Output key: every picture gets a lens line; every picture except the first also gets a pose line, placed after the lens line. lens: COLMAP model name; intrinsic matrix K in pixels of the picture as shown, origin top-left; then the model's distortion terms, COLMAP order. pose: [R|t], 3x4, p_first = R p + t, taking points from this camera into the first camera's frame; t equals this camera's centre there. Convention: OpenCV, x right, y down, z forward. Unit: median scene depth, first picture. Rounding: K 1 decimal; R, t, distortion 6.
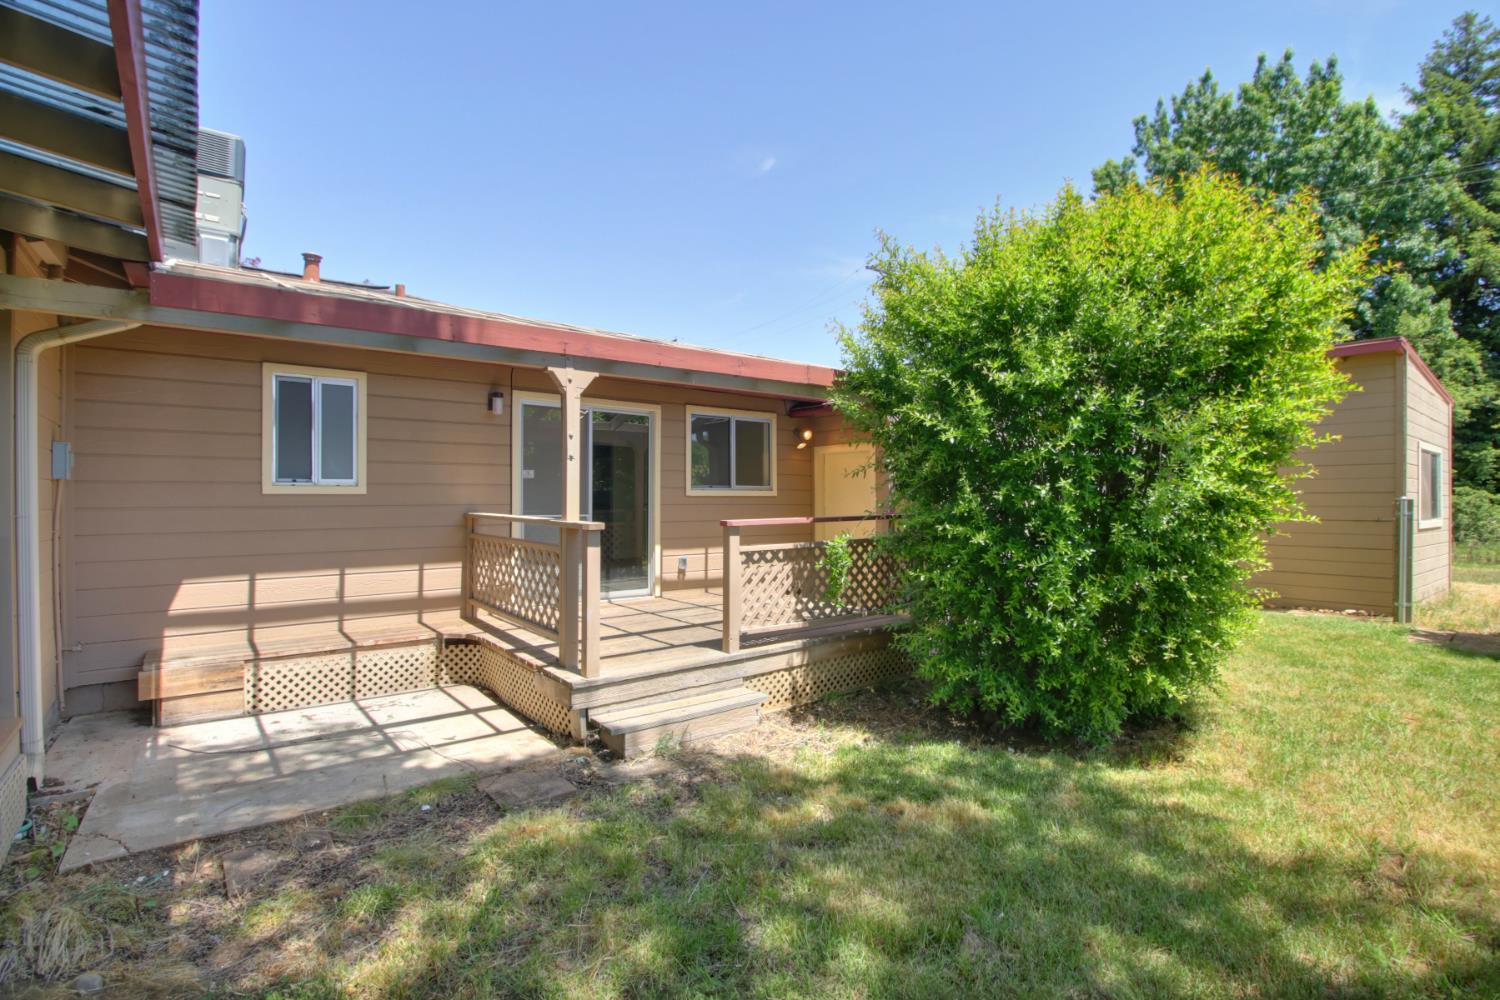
lens RADIAL K [[701.1, 0, 754.4], [0, 701.1, 496.1], [0, 0, 1]] dist [-0.001012, -0.013830]
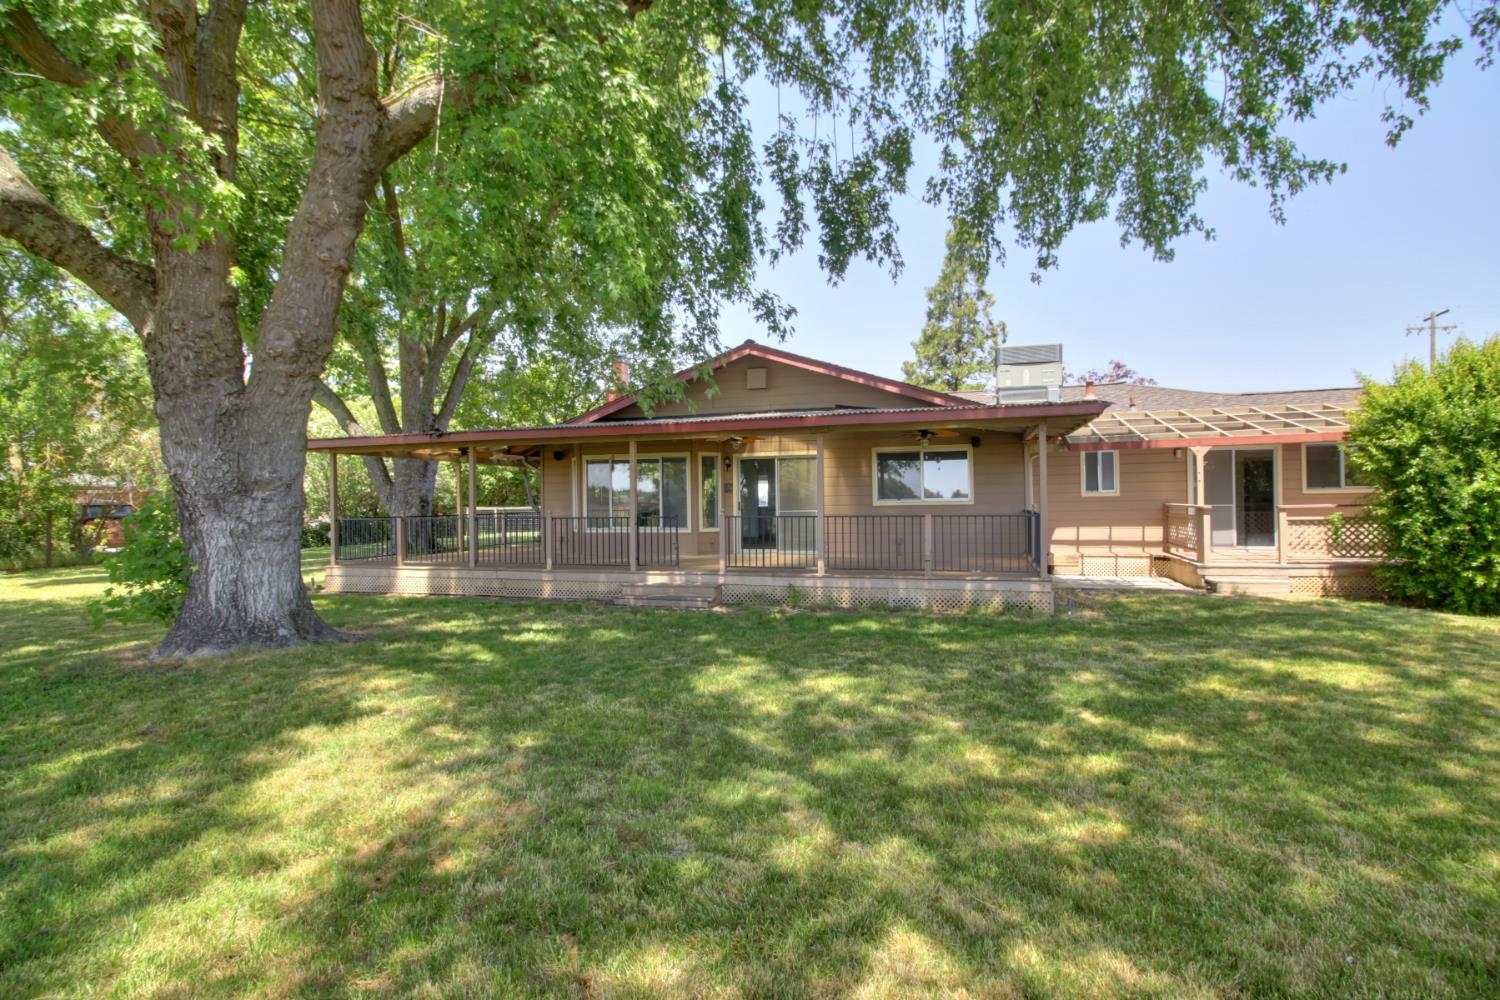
lens RADIAL K [[700.6, 0, 766.8], [0, 700.6, 497.9], [0, 0, 1]] dist [0.001939, -0.016794]
pose [[0.575478, -0.013081, -0.817713, 0.745792], [0.018276, 0.999828, -0.003132, -0.010829], [0.817613, -0.013142, 0.575618, -1.434510]]
